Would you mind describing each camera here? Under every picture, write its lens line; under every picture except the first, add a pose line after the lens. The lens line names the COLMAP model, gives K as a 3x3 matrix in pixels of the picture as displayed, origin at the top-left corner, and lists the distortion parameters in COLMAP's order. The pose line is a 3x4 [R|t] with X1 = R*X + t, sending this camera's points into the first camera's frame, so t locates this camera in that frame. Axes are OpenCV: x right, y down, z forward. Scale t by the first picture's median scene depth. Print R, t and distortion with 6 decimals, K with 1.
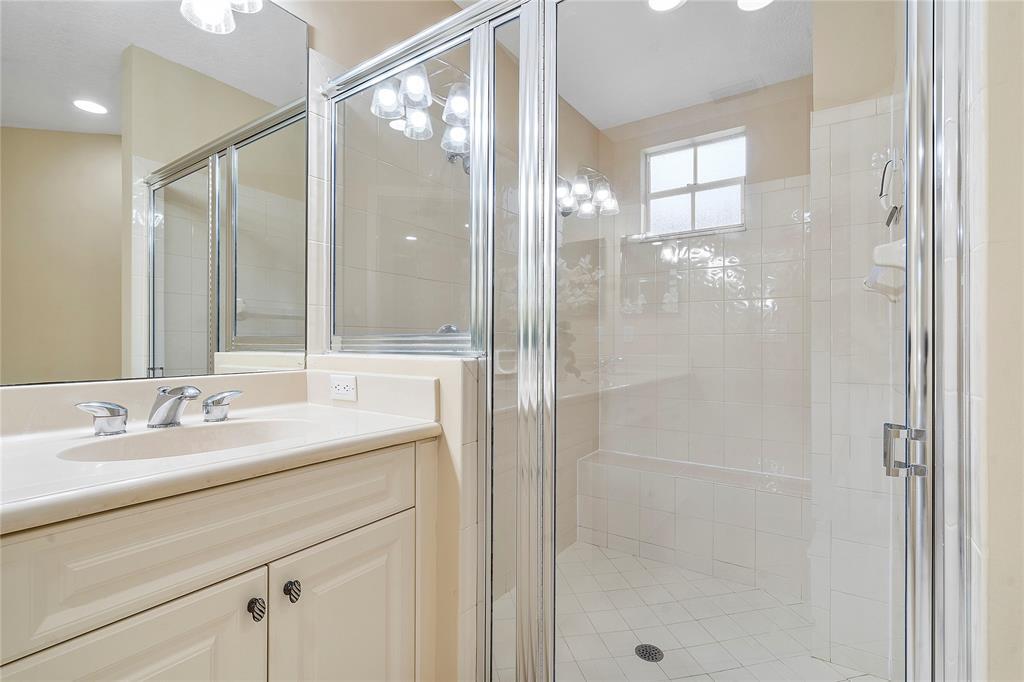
lens RADIAL K [[475.0, 0, 512.9], [0, 475.0, 341.5], [0, 0, 1]] dist [-0.005128, 0.002972]
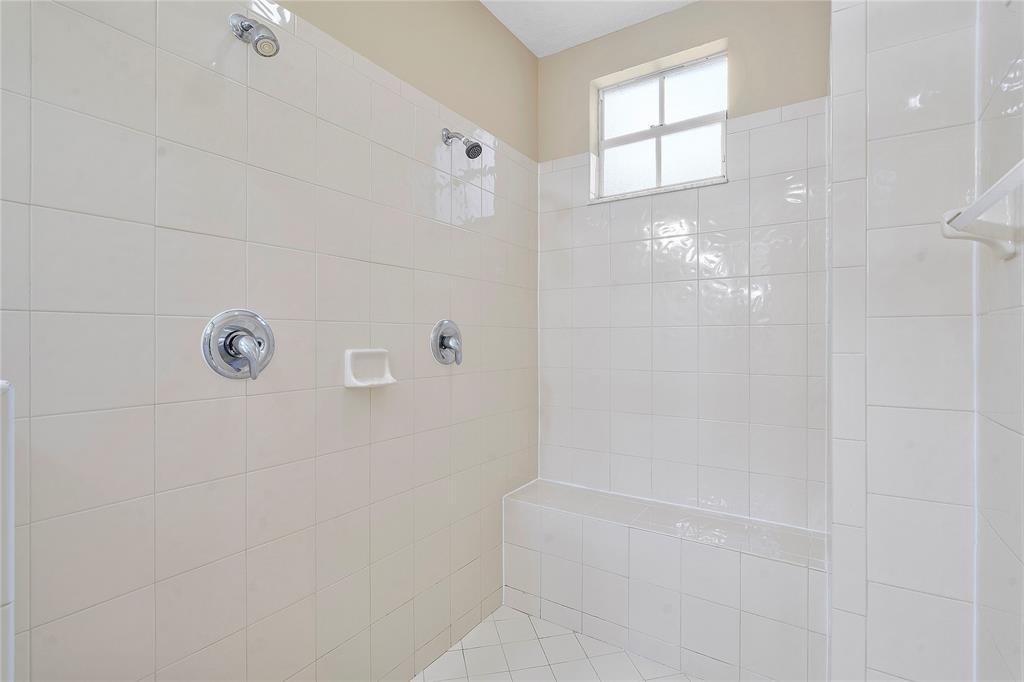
lens RADIAL K [[475.0, 0, 511.8], [0, 475.0, 340.0], [0, 0, 1]] dist [-0.005128, 0.002972]
pose [[0.999738, -0.003019, 0.022705, 0.130556], [0.002796, 0.999947, 0.009866, -0.000857], [-0.022733, -0.009800, 0.999694, 0.253673]]
